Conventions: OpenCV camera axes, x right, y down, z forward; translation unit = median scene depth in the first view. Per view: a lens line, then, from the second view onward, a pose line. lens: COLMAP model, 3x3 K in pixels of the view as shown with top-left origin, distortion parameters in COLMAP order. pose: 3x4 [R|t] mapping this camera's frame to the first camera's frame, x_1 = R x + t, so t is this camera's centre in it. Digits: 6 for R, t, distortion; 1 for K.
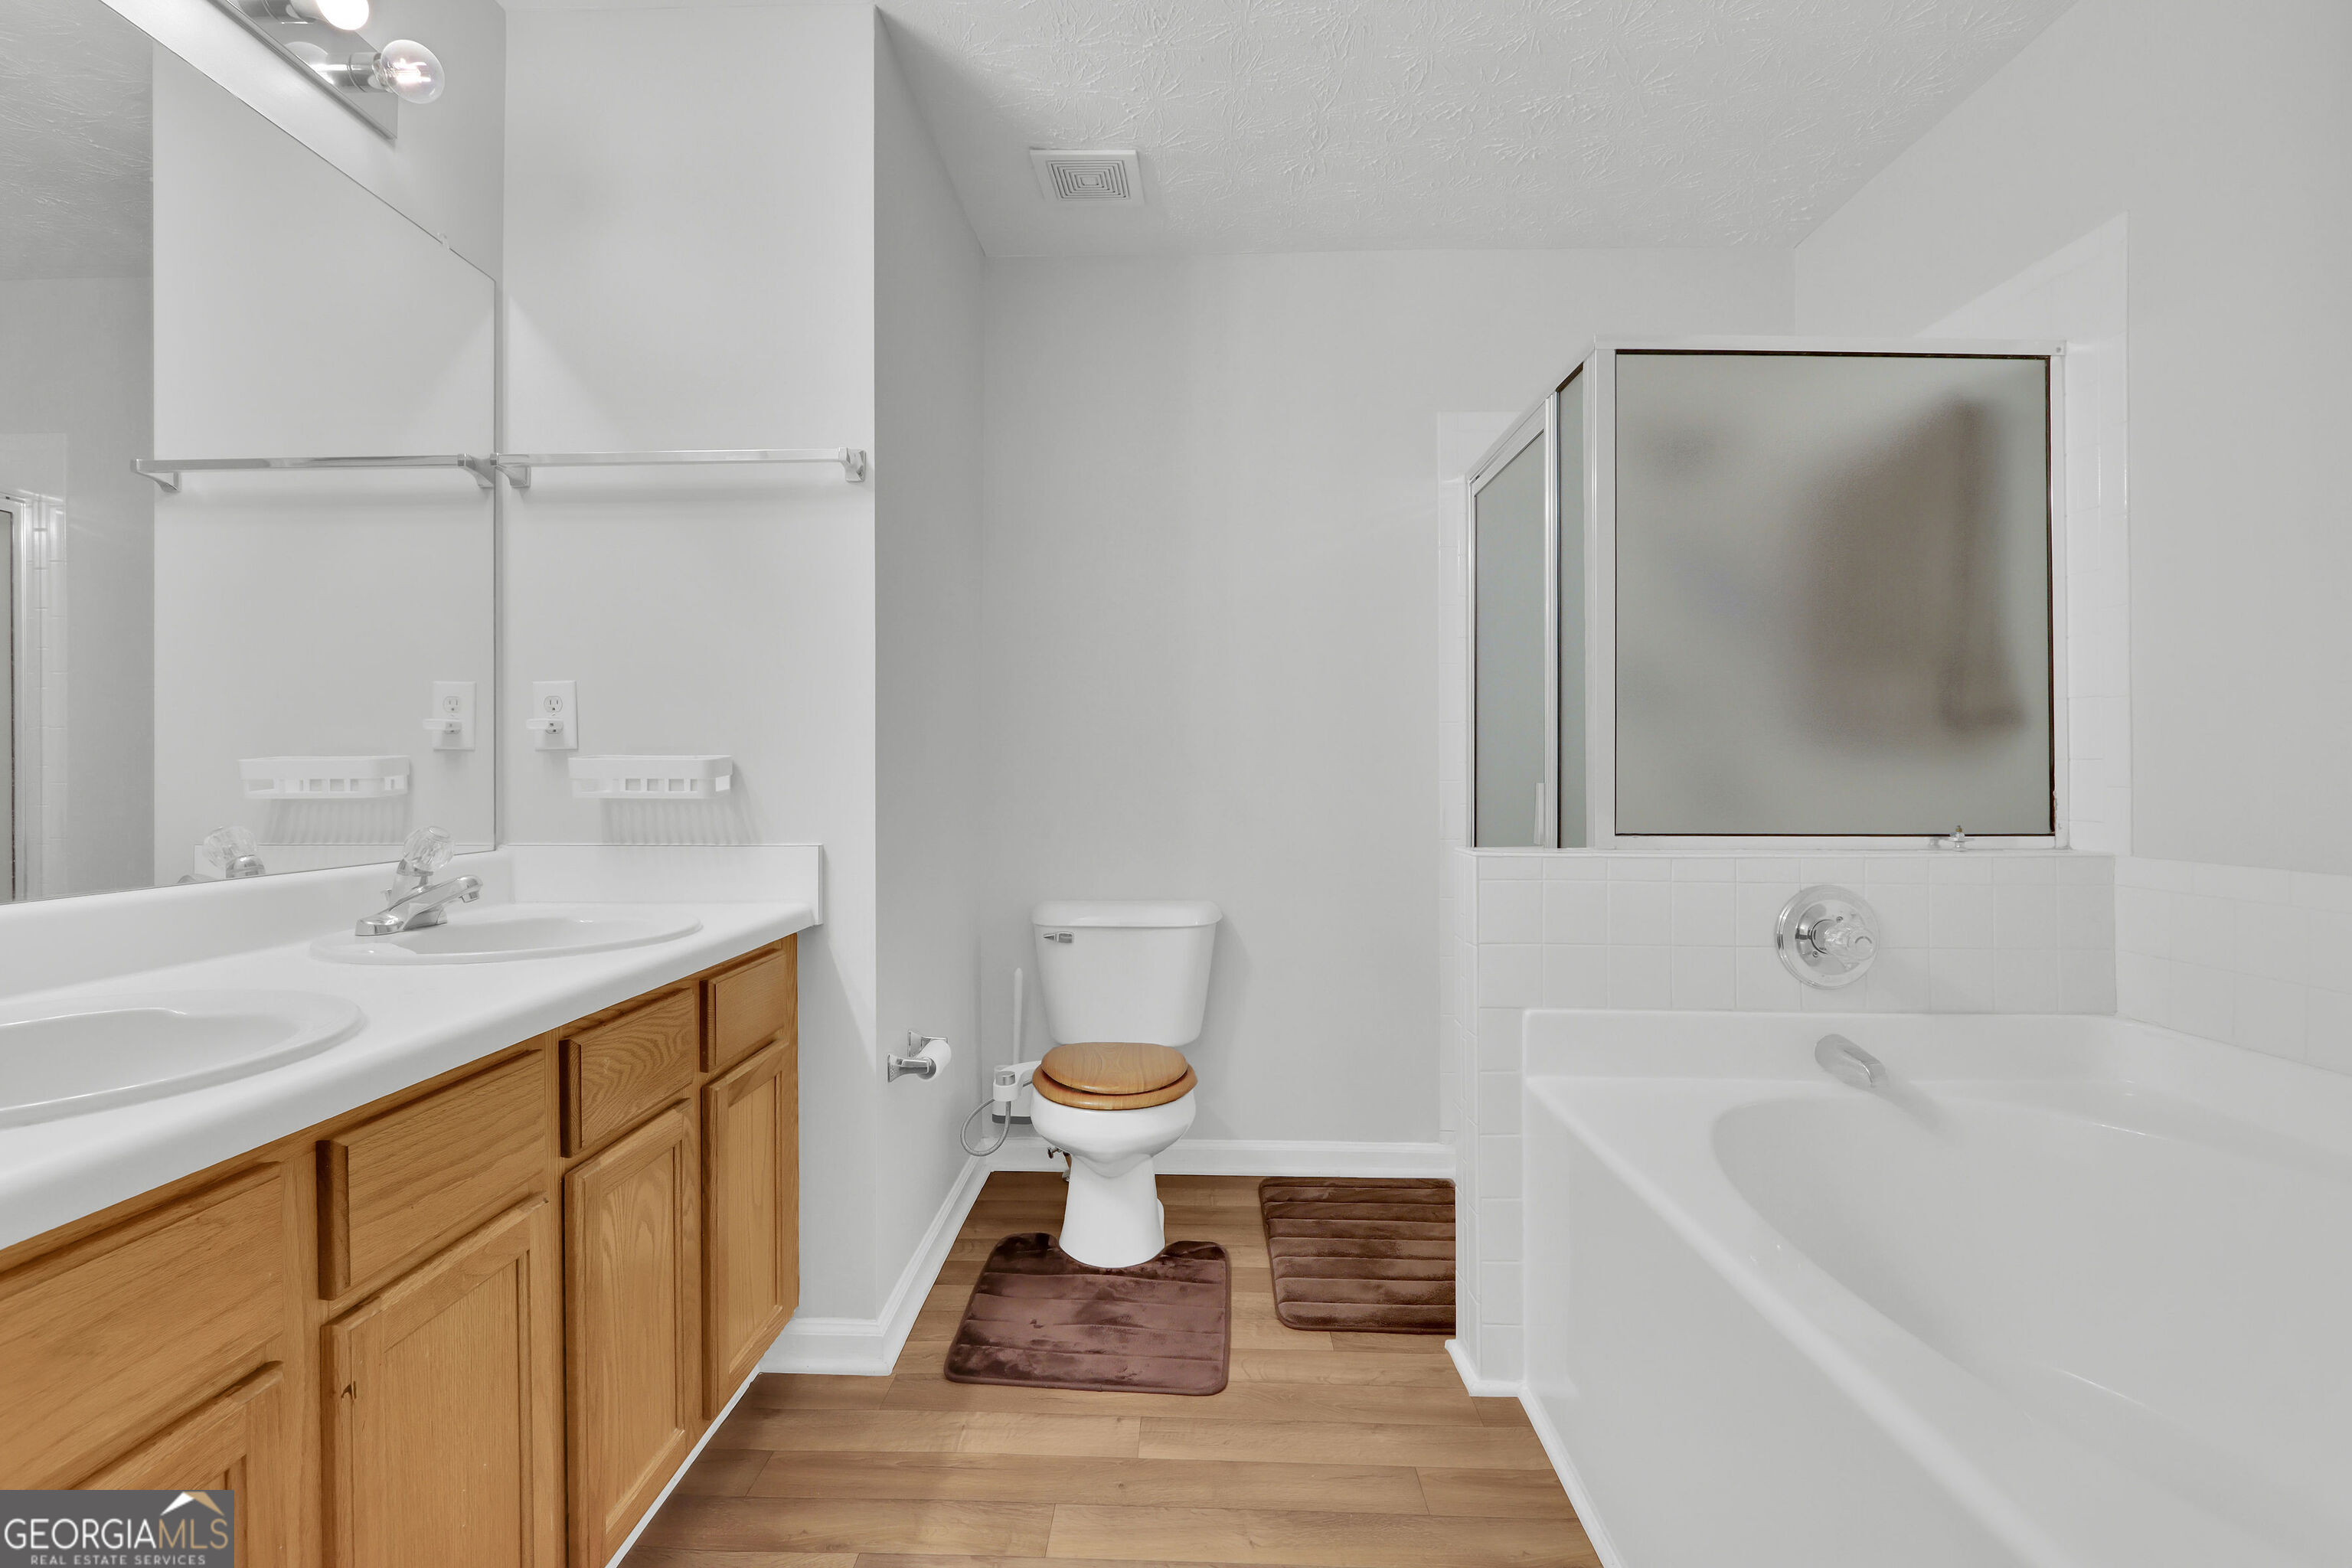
lens RADIAL K [[1097.9, 0, 1139.7], [0, 1097.9, 766.5], [0, 0, 1]] dist [-0.016644, 0.002271]
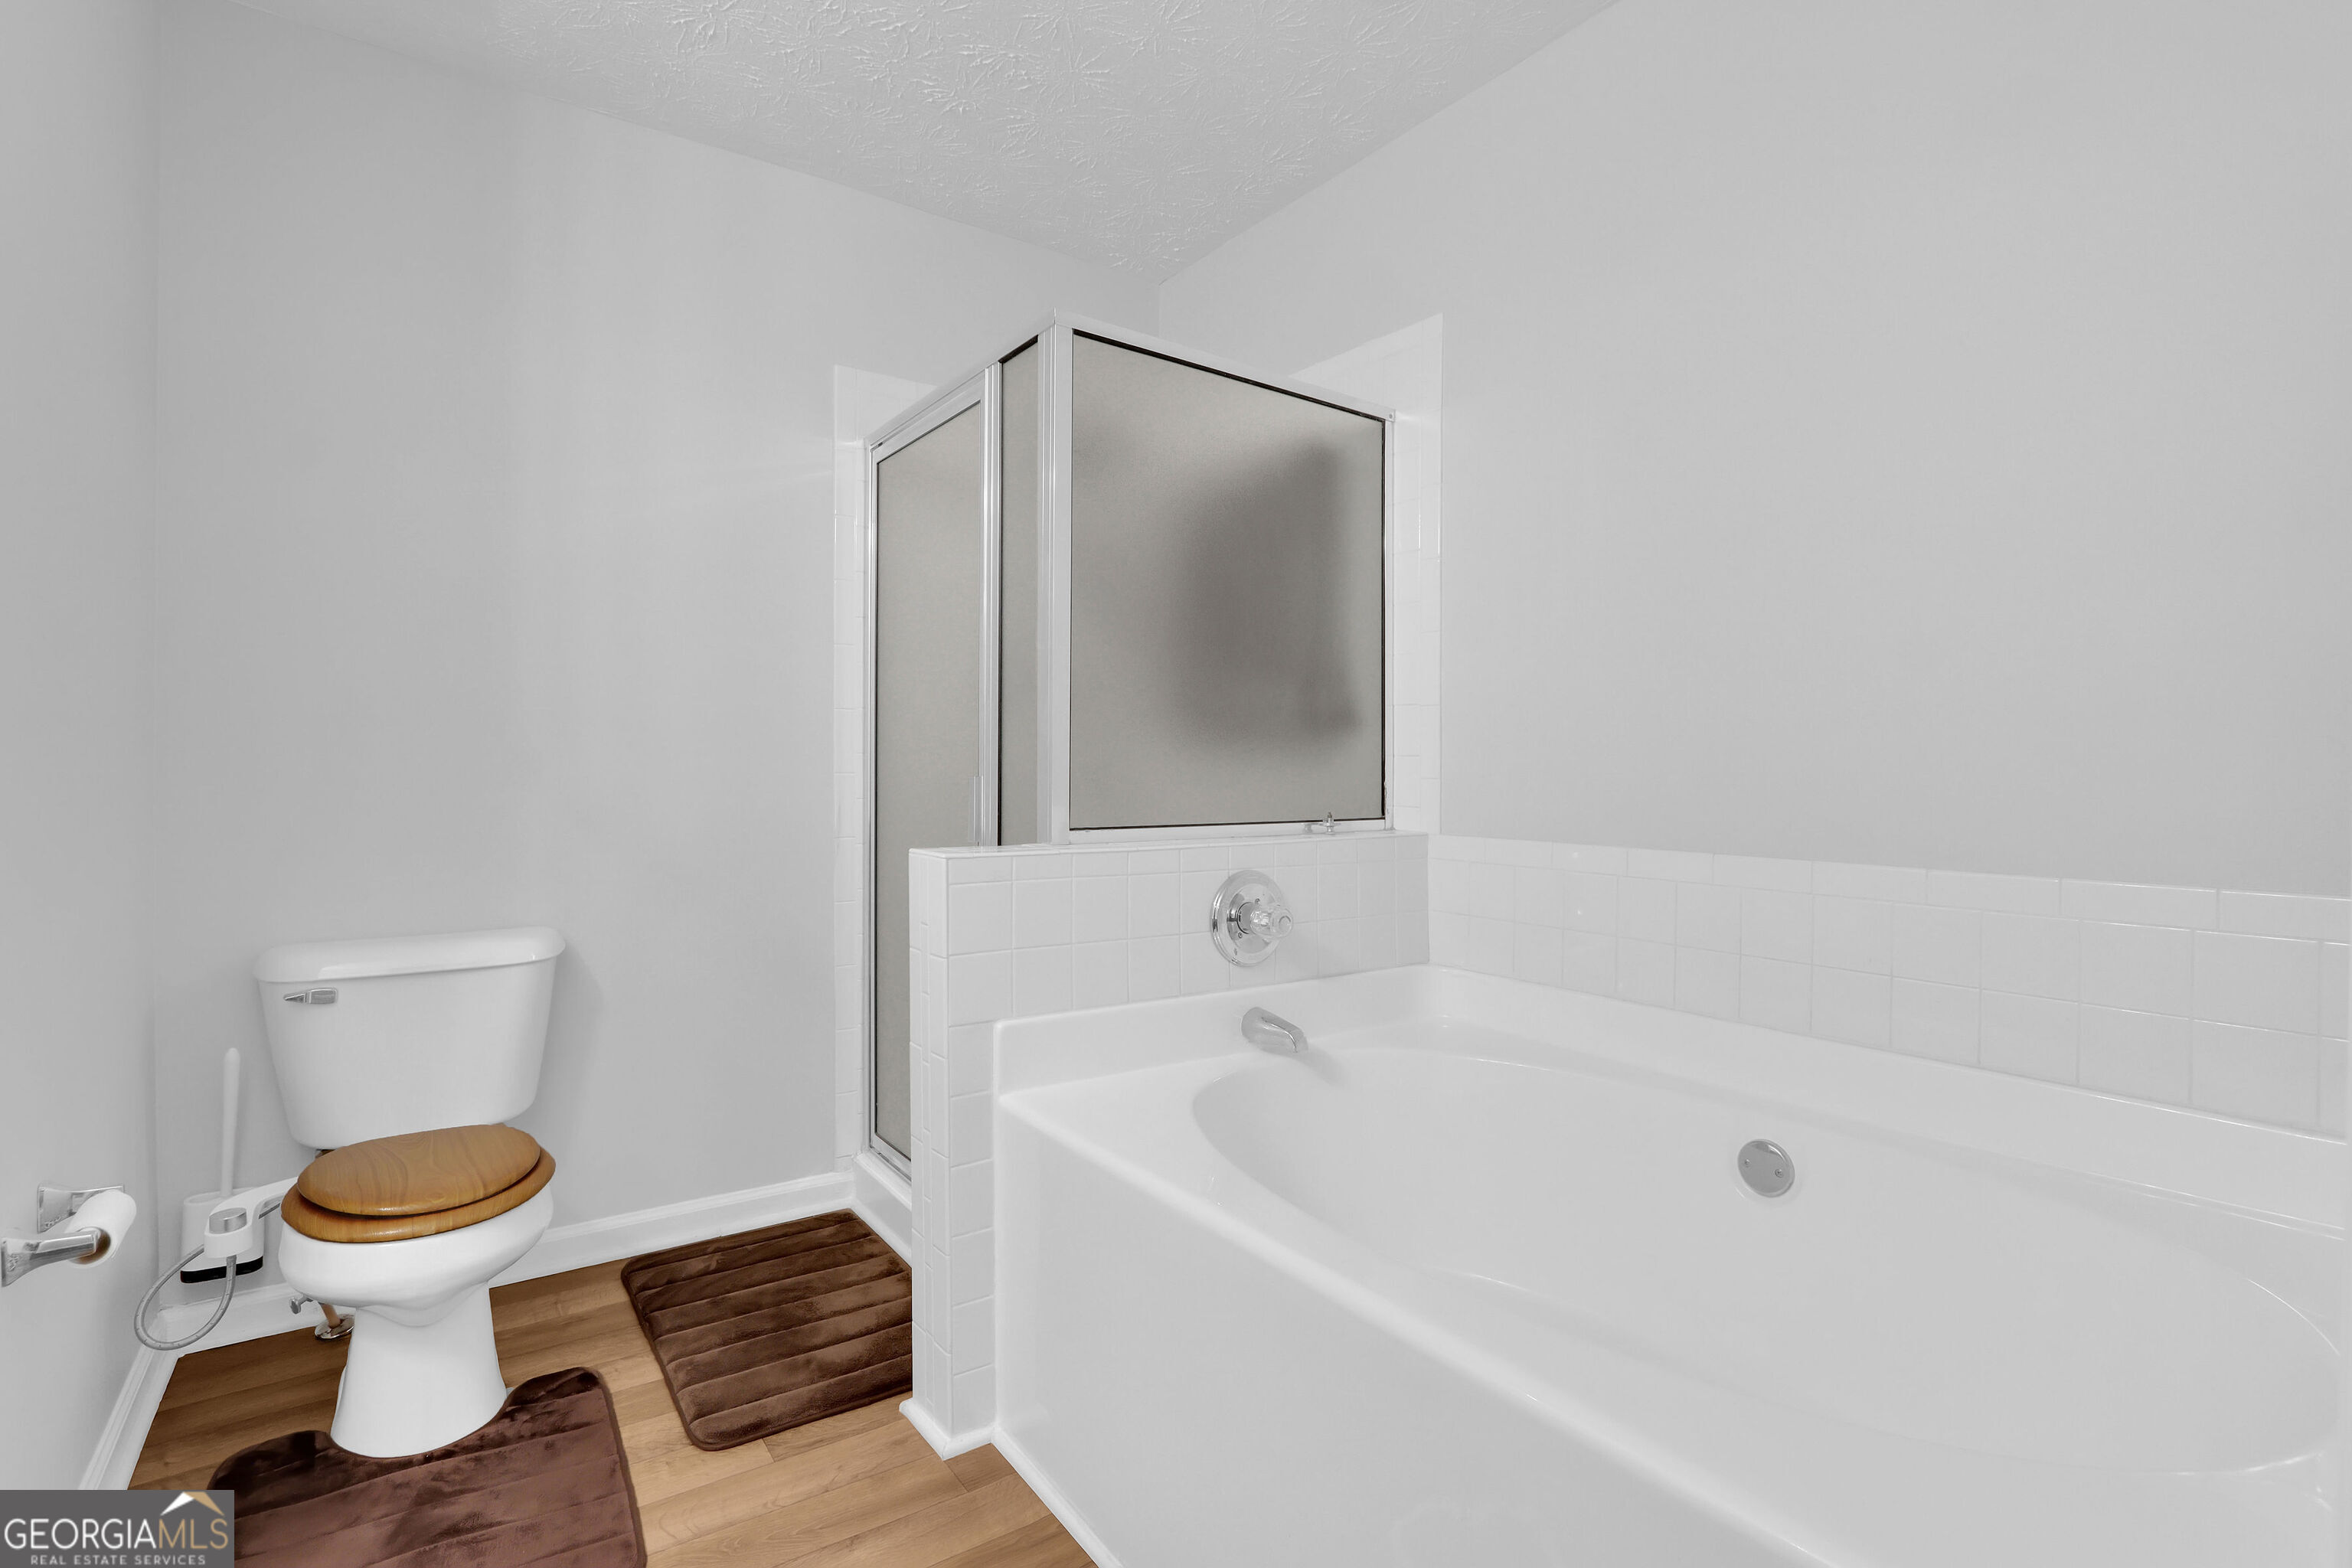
lens RADIAL K [[1097.9, 0, 1166.0], [0, 1097.9, 774.4], [0, 0, 1]] dist [-0.016644, 0.002271]
pose [[0.794314, -0.001022, 0.607506, -0.086071], [-0.007882, 0.999897, 0.011988, 0.001291], [-0.607456, -0.014311, 0.794224, 0.168224]]
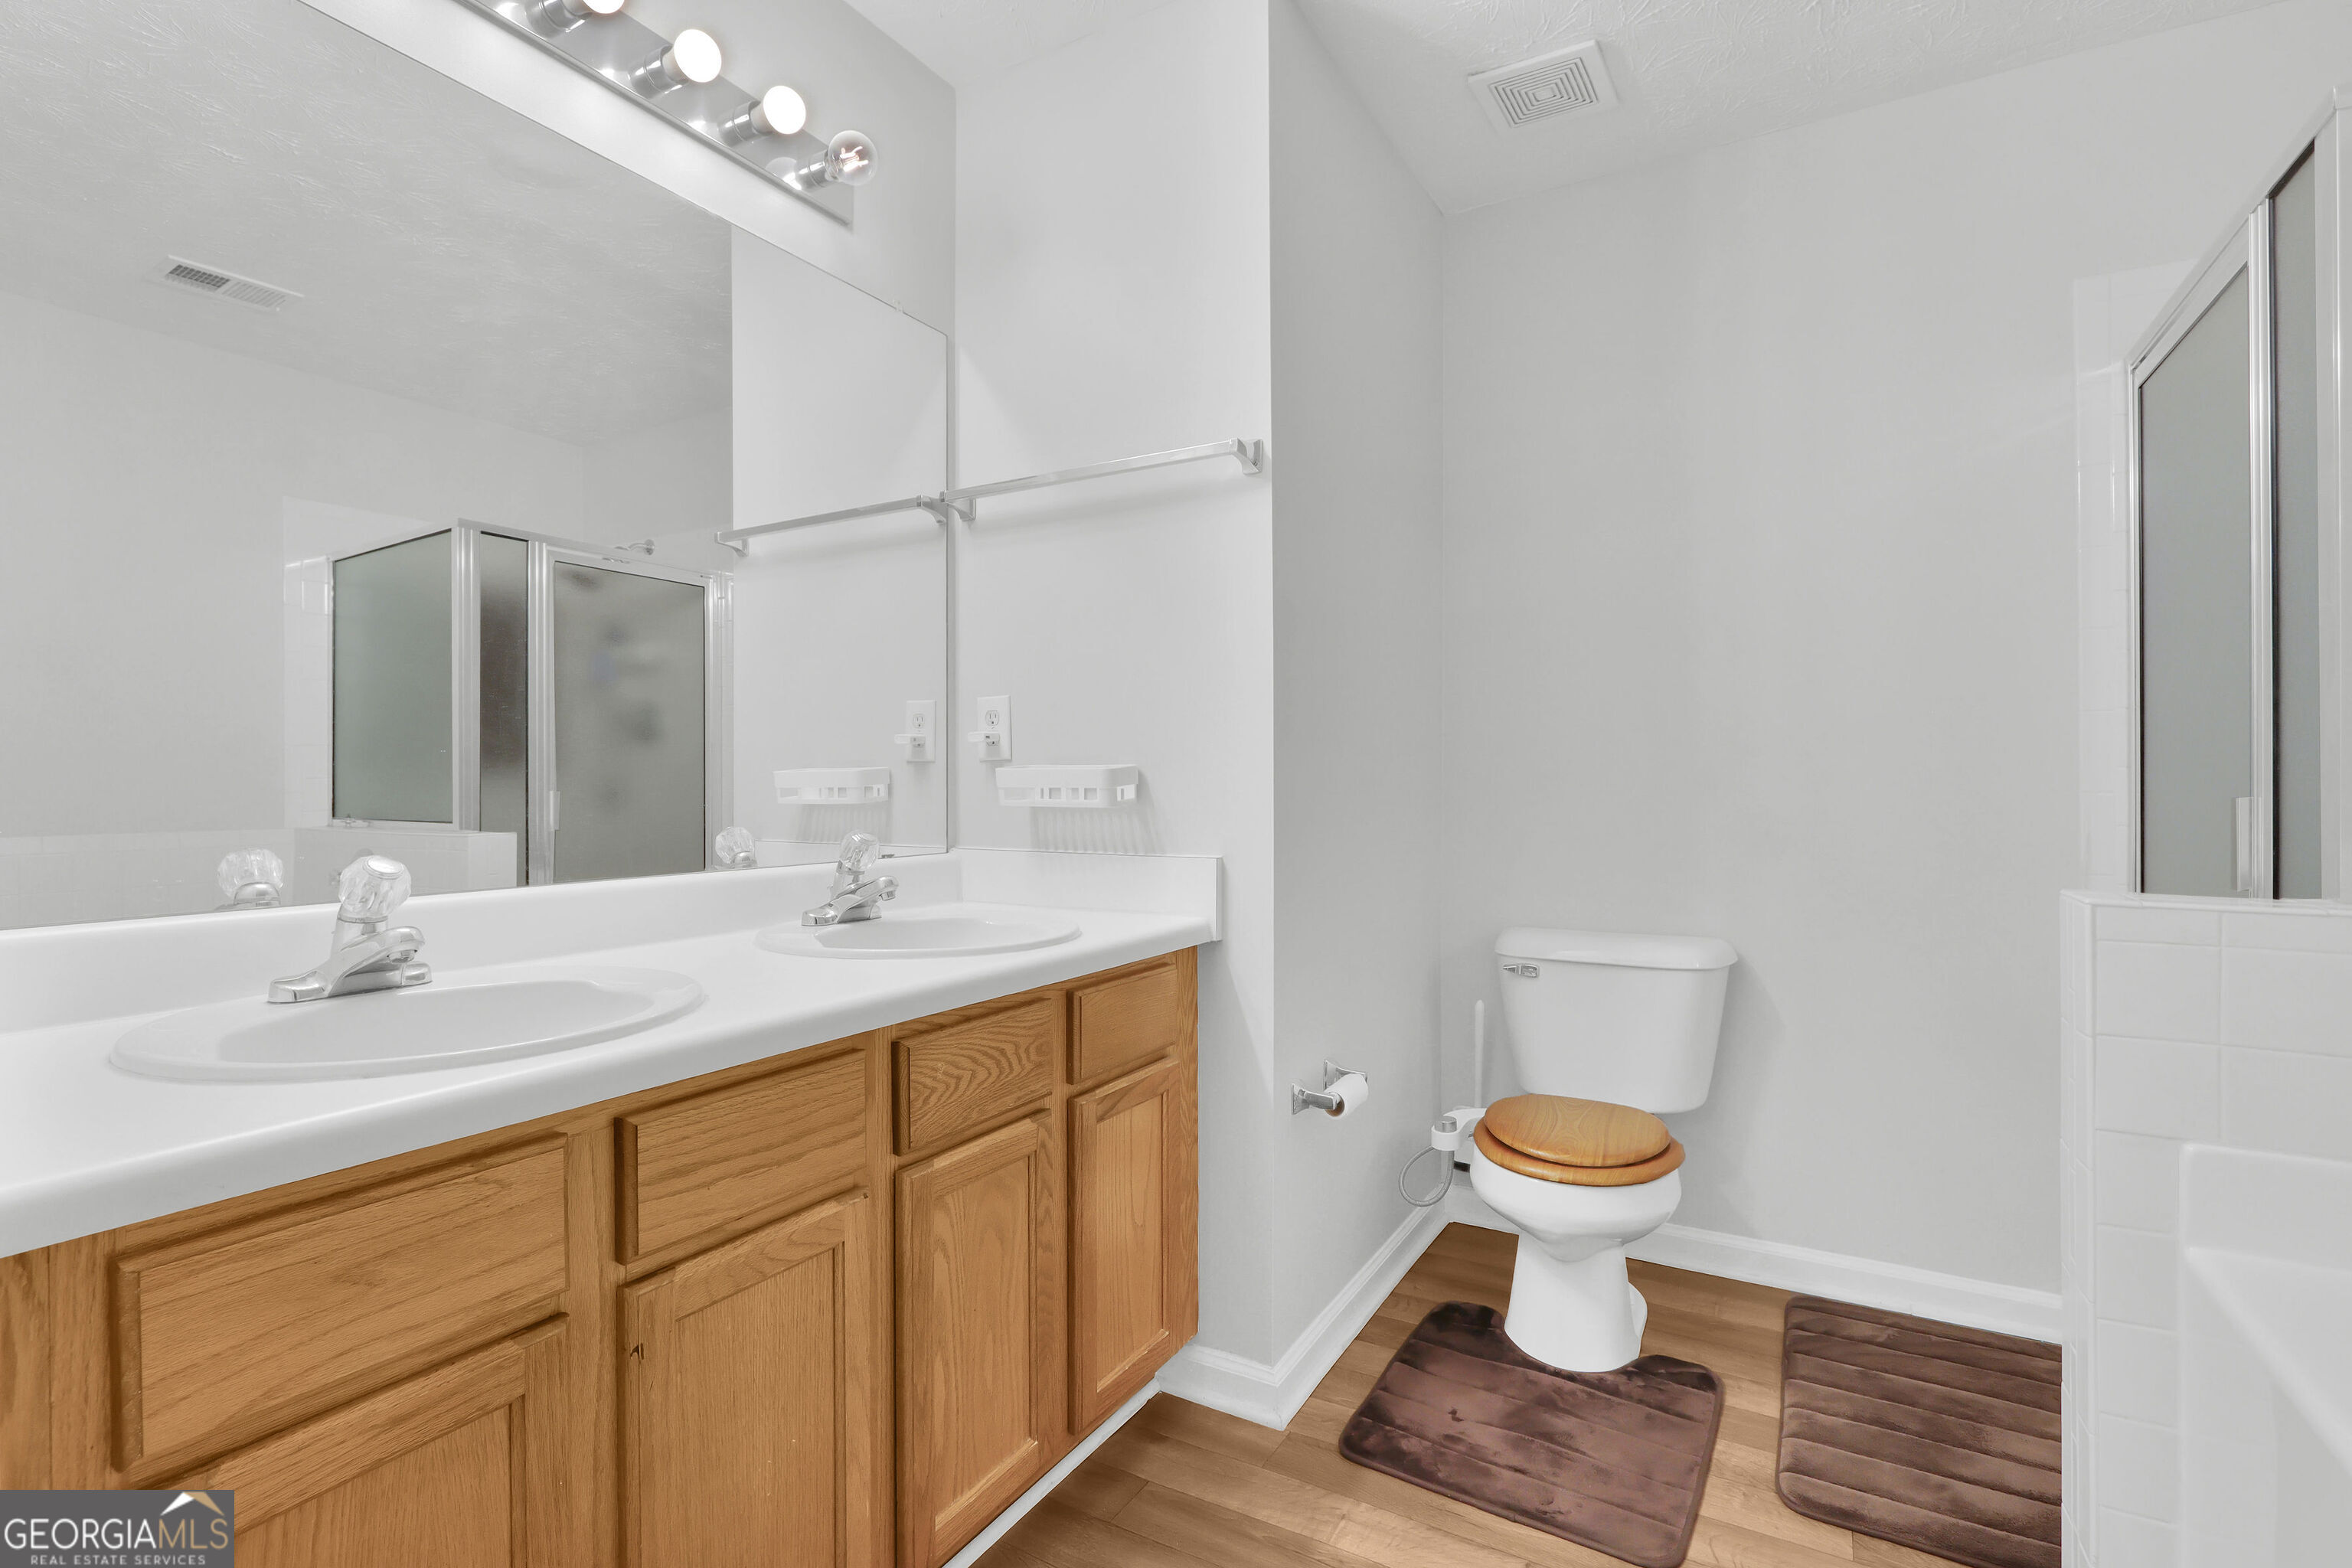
lens RADIAL K [[1097.9, 0, 1129.5], [0, 1097.9, 773.1], [0, 0, 1]] dist [-0.016644, 0.002271]
pose [[0.878051, -0.004204, -0.478549, 0.098546], [0.003452, 0.999991, -0.002451, 0.000060], [0.478555, 0.000500, 0.878057, 0.117750]]
